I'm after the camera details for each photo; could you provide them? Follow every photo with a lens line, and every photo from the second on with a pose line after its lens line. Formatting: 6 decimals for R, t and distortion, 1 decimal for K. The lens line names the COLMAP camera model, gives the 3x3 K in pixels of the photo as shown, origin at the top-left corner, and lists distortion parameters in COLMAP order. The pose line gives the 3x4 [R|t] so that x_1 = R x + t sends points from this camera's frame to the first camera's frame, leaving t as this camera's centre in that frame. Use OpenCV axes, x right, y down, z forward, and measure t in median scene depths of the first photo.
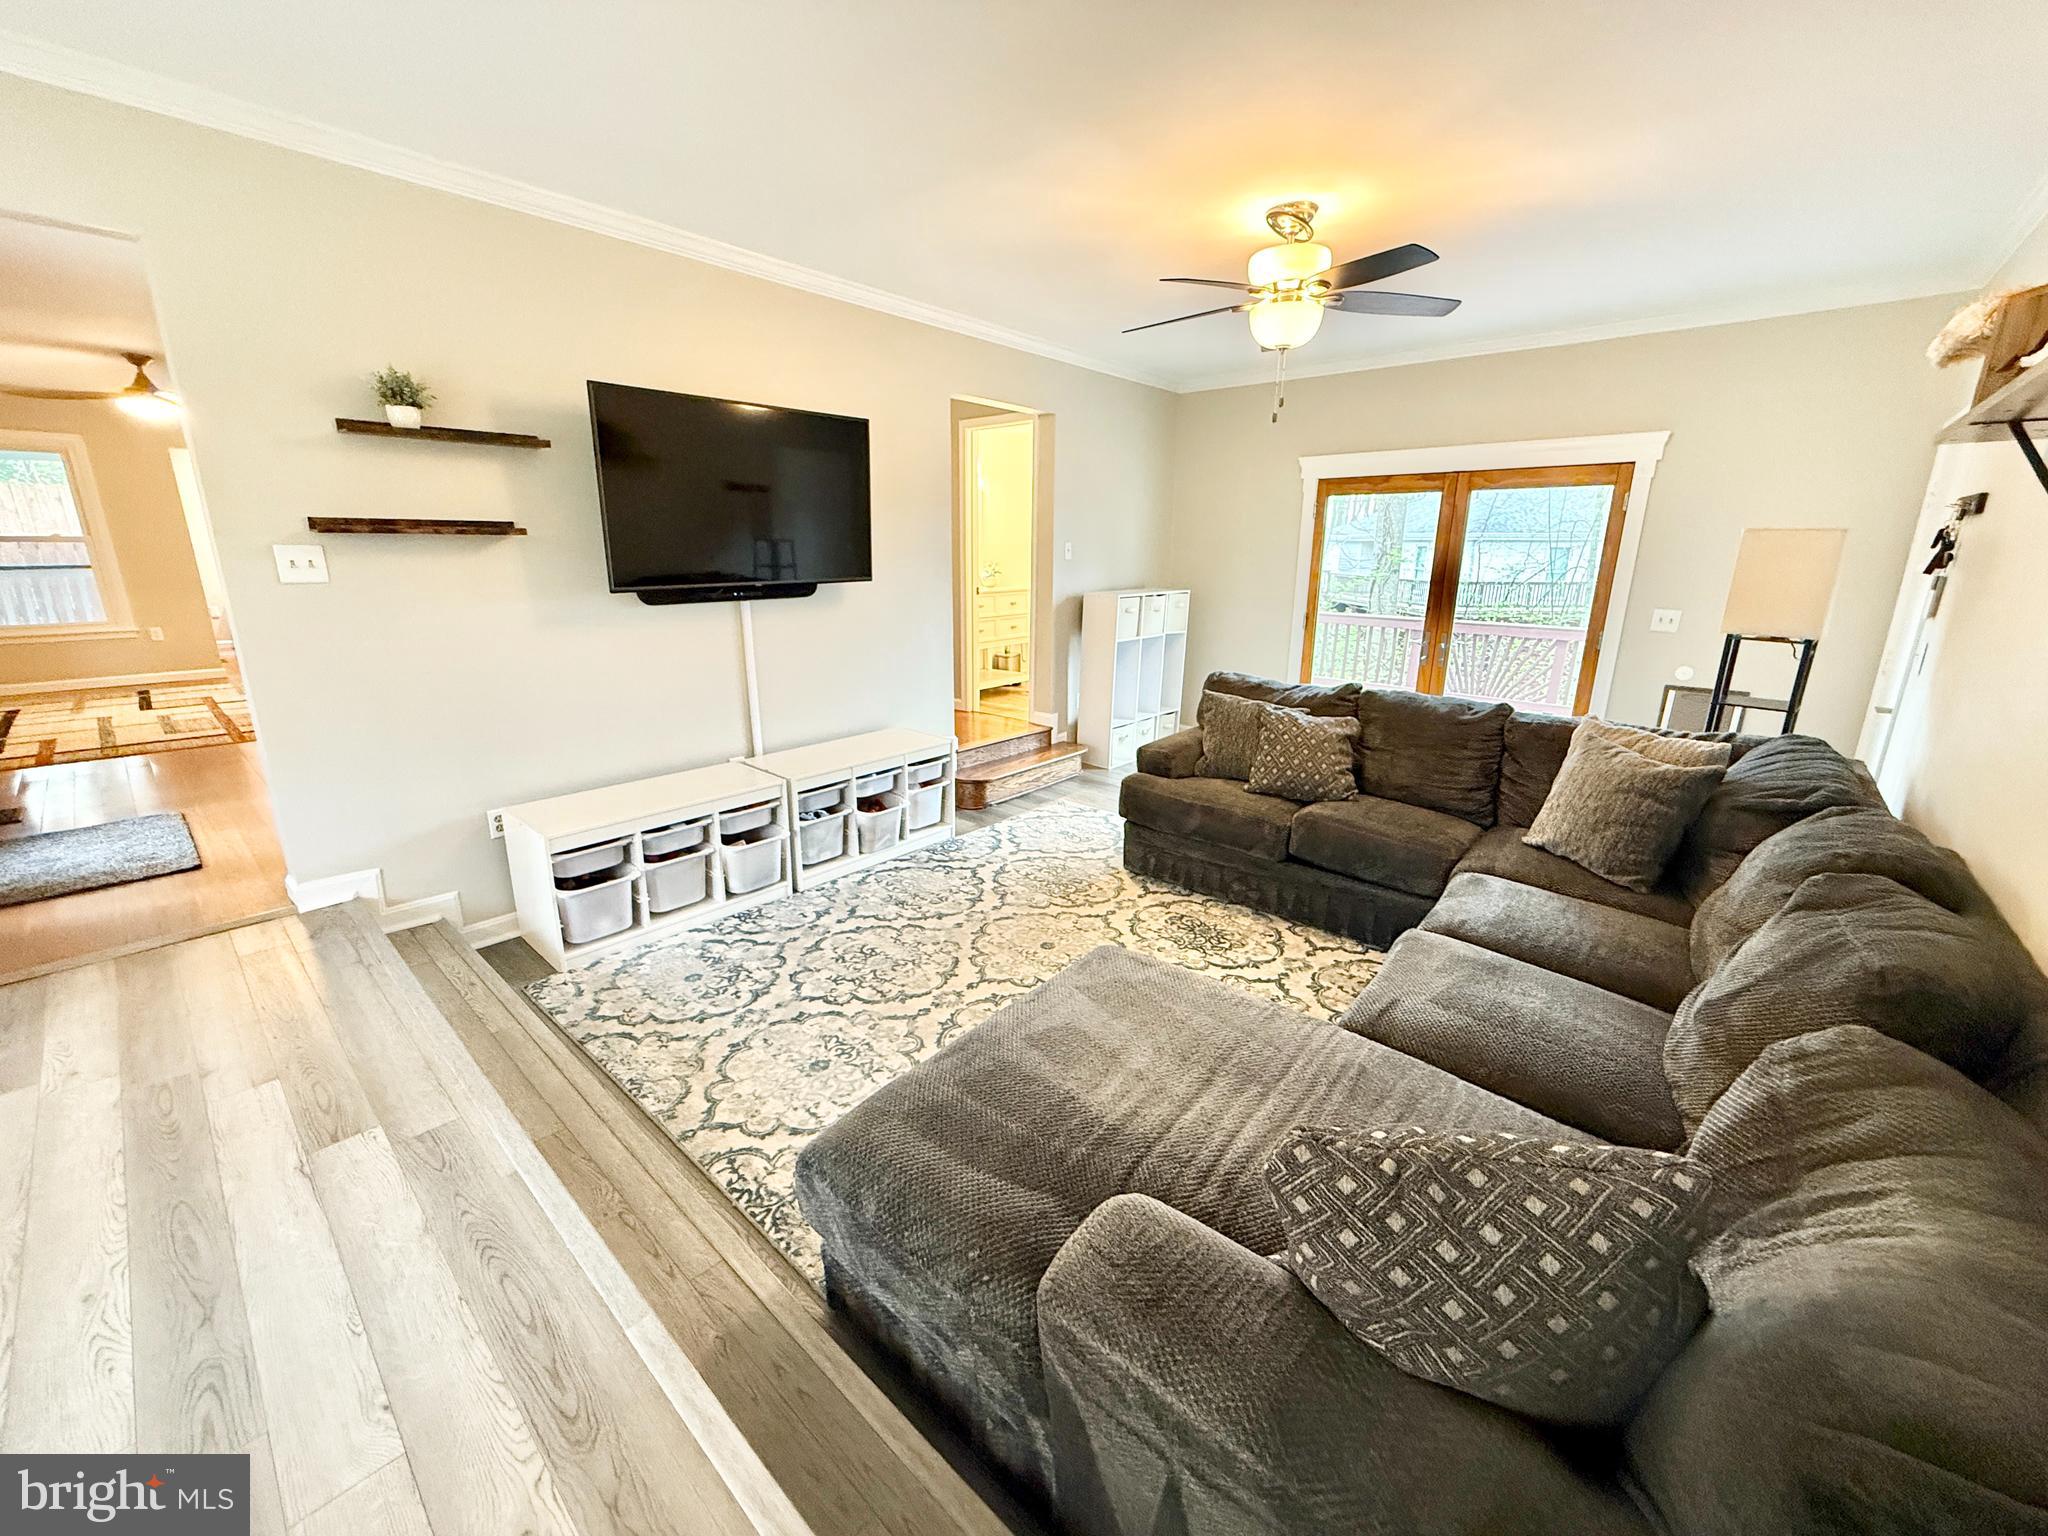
lens RADIAL K [[813.3, 0, 1032.2], [0, 813.3, 765.0], [0, 0, 1]] dist [-0.000653, -0.000426]
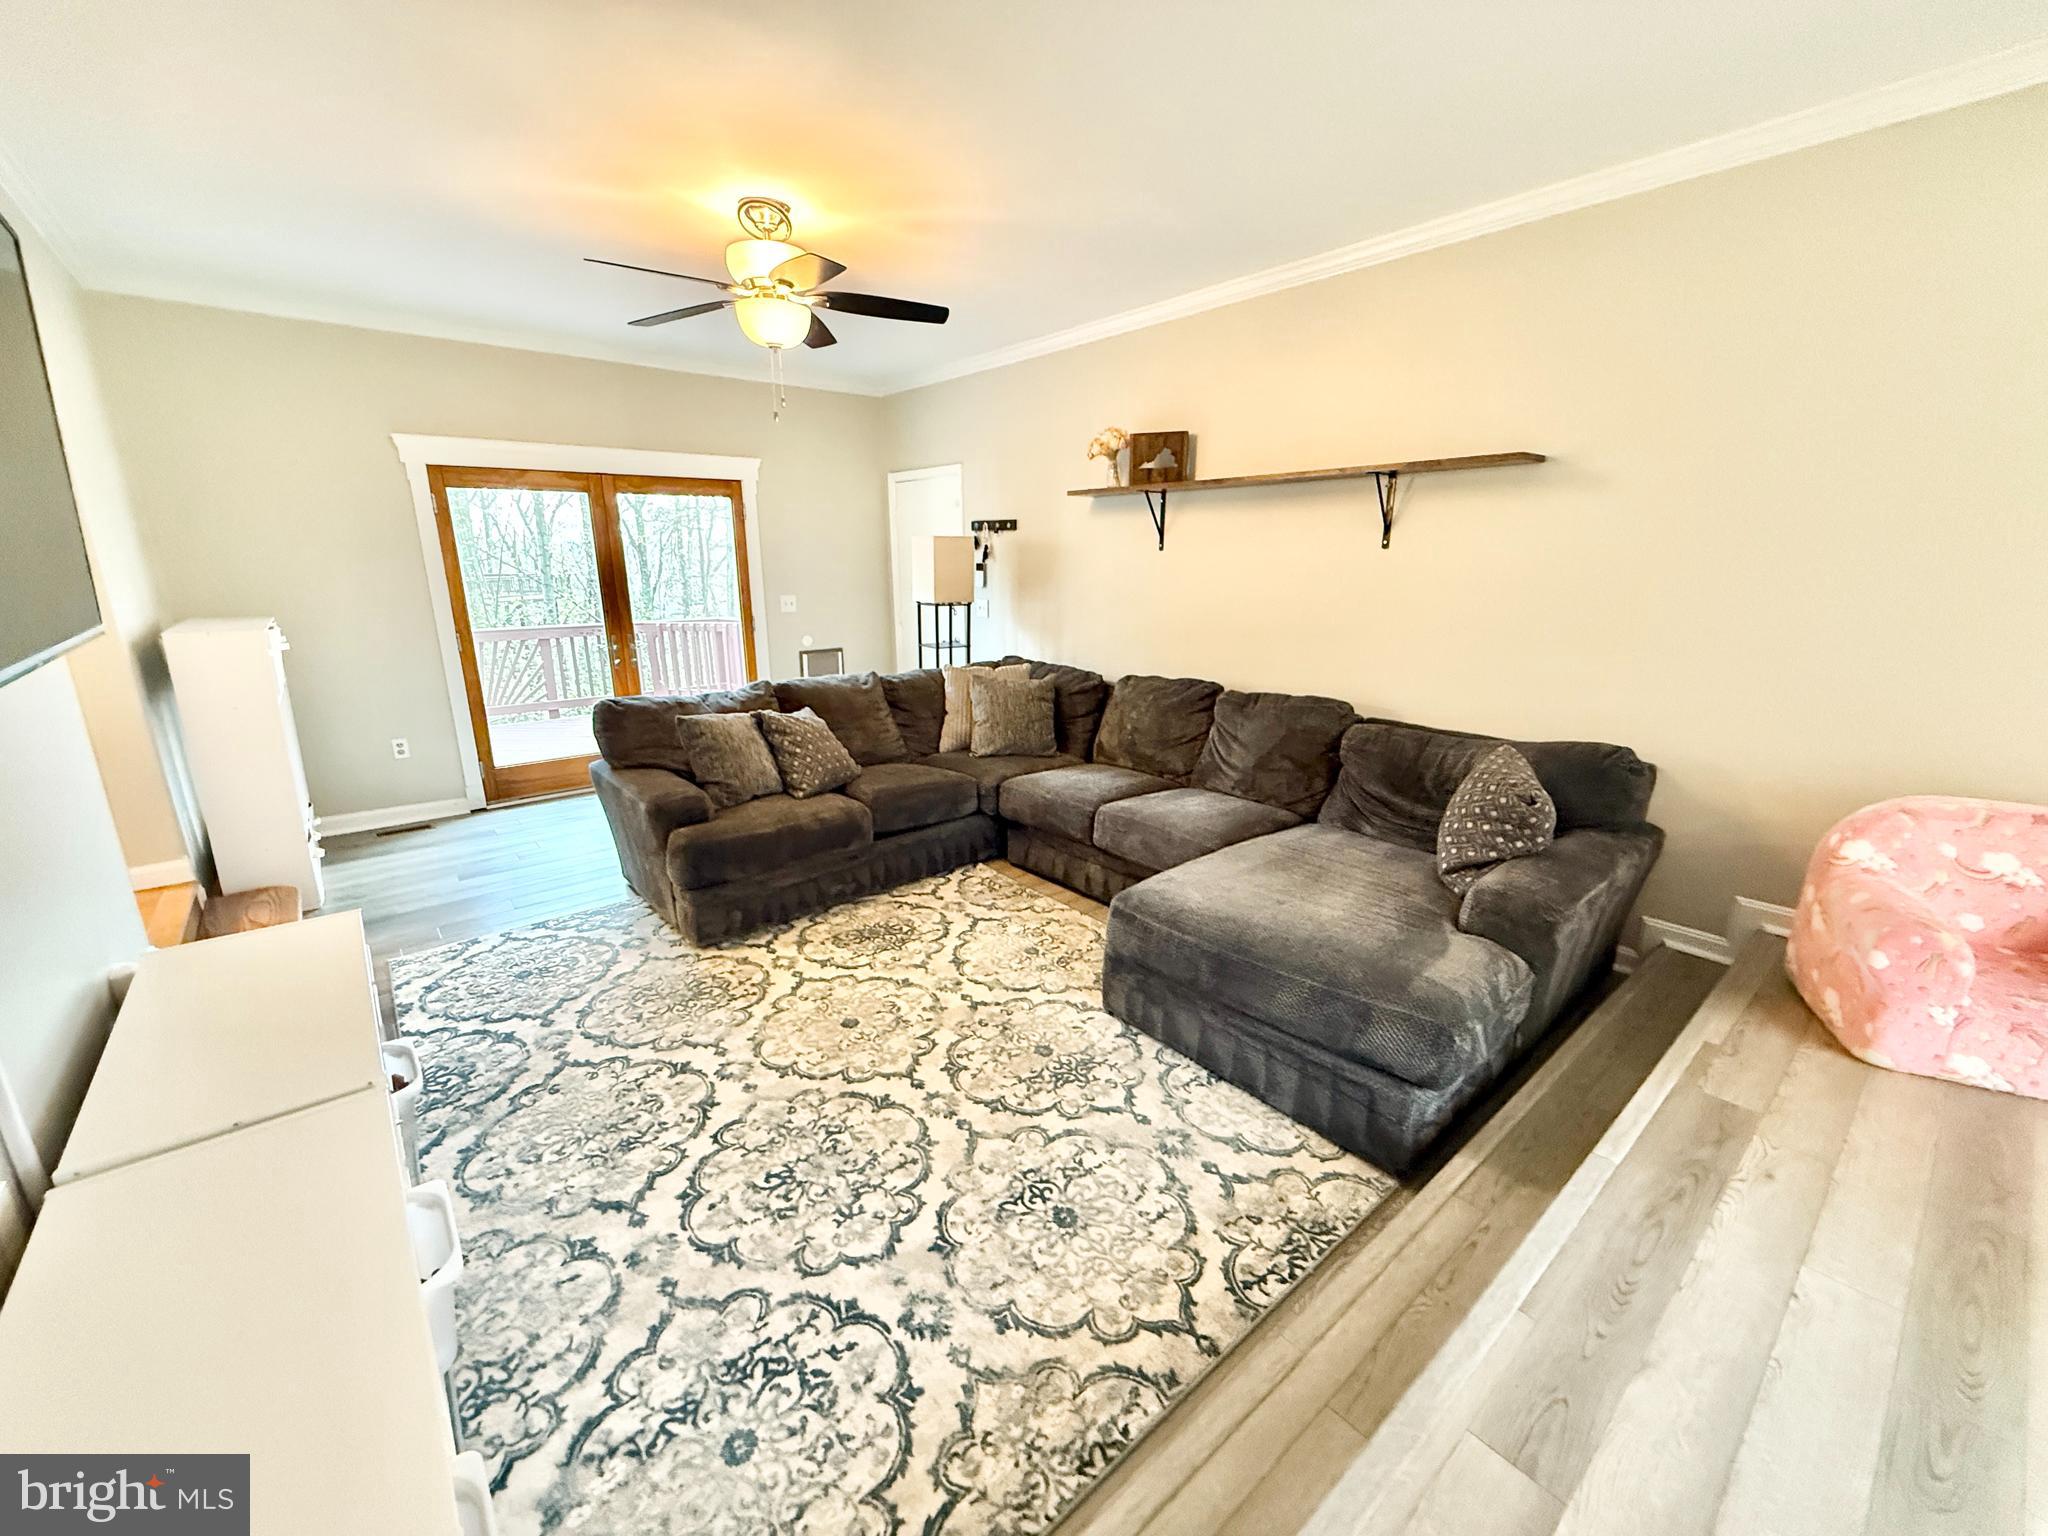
lens RADIAL K [[813.3, 0, 1010.0], [0, 813.3, 761.0], [0, 0, 1]] dist [-0.000653, -0.000426]
pose [[0.156467, -0.253609, 0.954568, -0.694415], [0.261558, 0.942607, 0.207558, -0.165238], [-0.952421, 0.217199, 0.213820, 0.611355]]
